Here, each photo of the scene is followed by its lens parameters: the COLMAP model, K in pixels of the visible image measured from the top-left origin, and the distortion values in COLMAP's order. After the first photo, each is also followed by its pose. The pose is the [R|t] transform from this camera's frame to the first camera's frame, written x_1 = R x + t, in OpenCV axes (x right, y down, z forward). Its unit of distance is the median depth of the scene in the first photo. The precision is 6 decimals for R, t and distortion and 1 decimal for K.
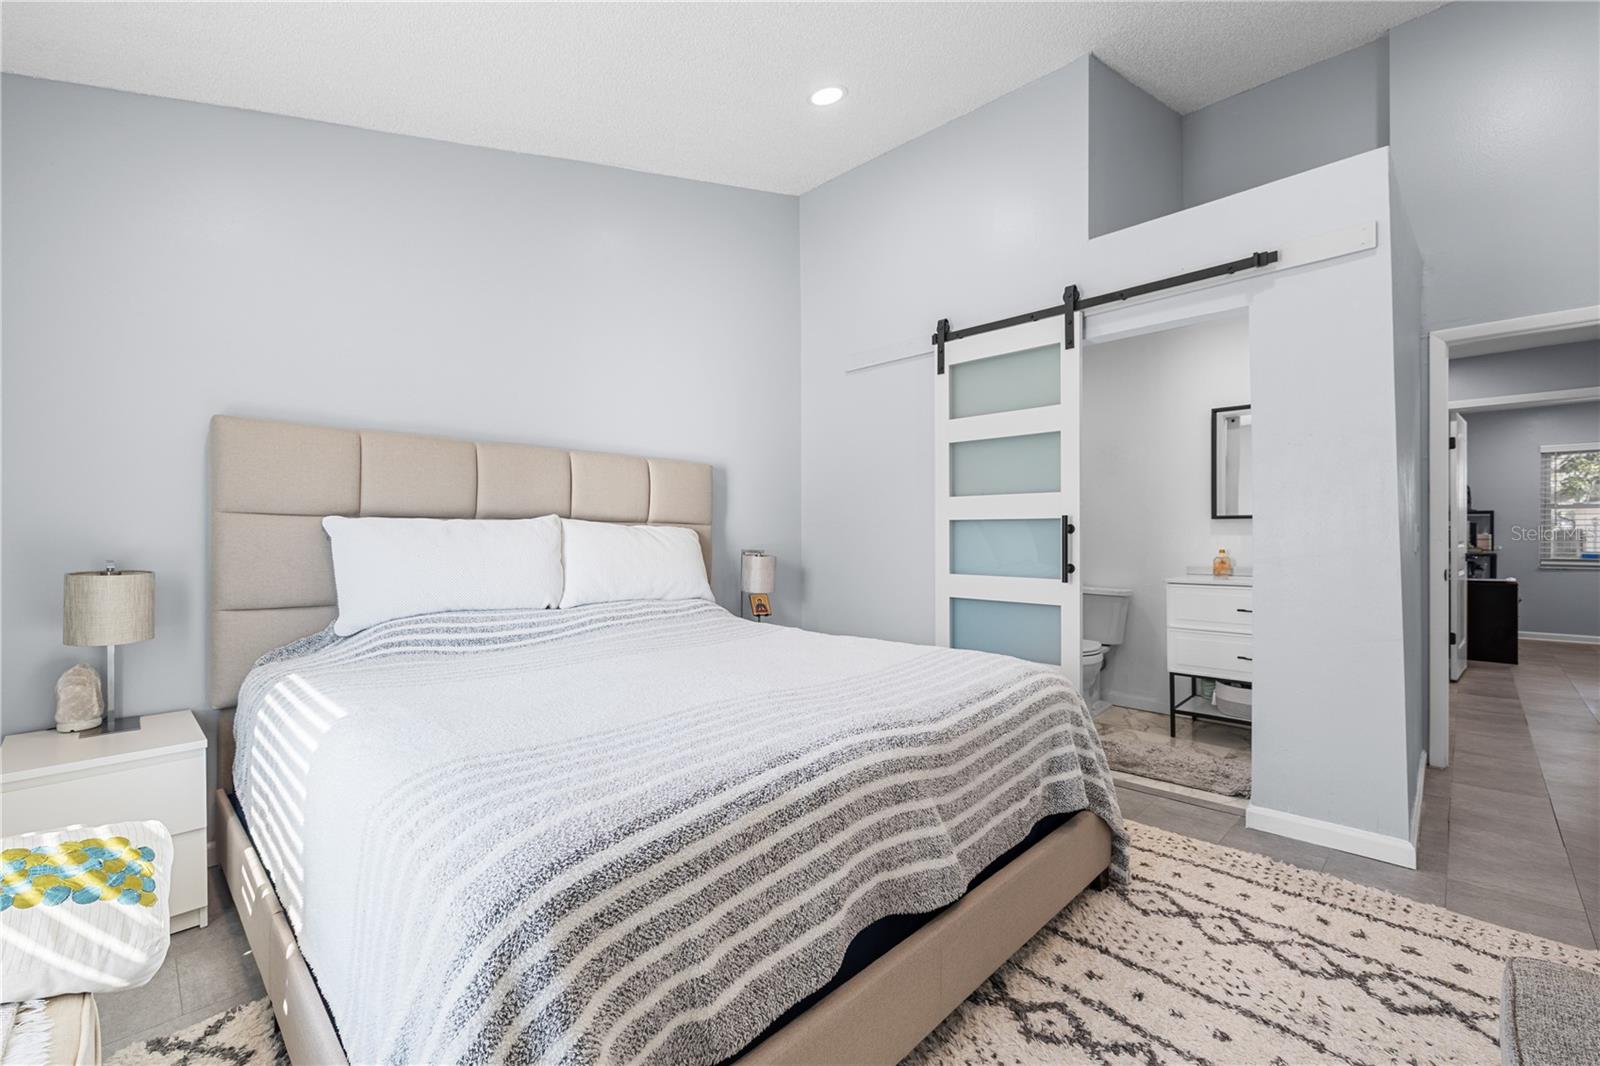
lens RADIAL K [[671.8, 0, 799.6], [0, 671.8, 530.5], [0, 0, 1]] dist [0.001844, 0.000618]
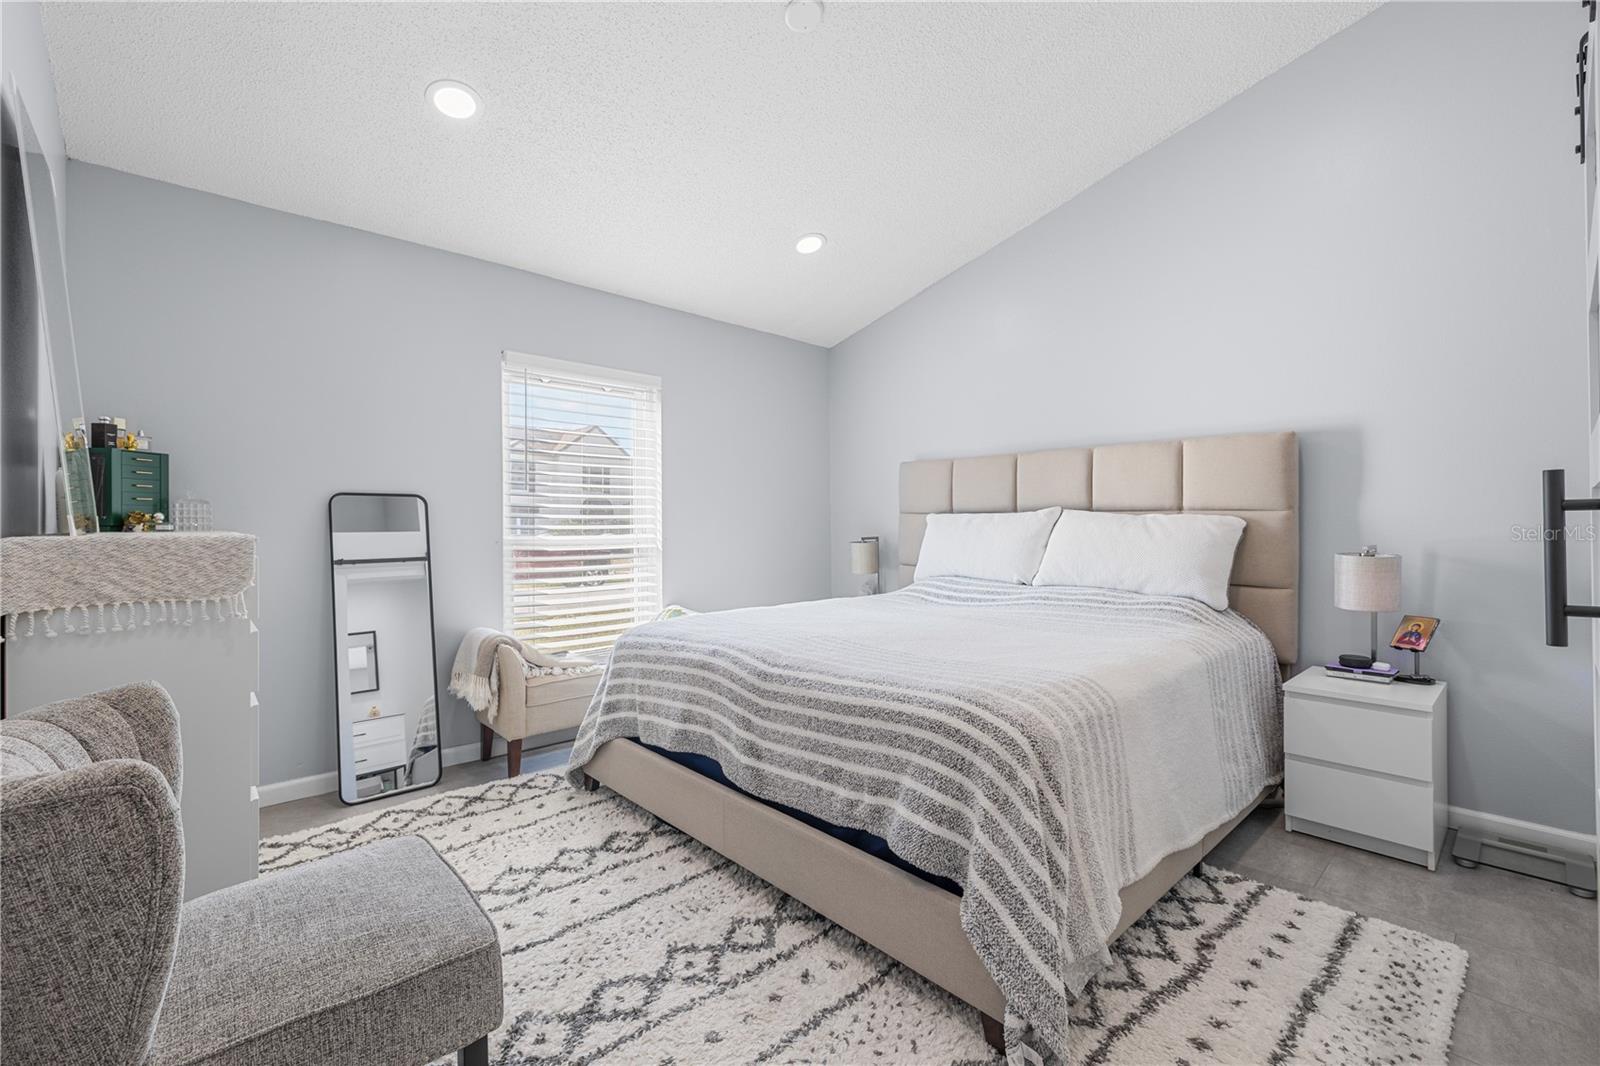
lens RADIAL K [[681.0, 0, 802.8], [0, 681.0, 522.9], [0, 0, 1]] dist [-0.001424, -0.000110]
pose [[-0.046327, -0.005877, -0.998909, 0.977204], [0.009388, 0.999936, -0.006318, 0.008832], [0.998882, -0.009670, -0.046269, 0.719568]]
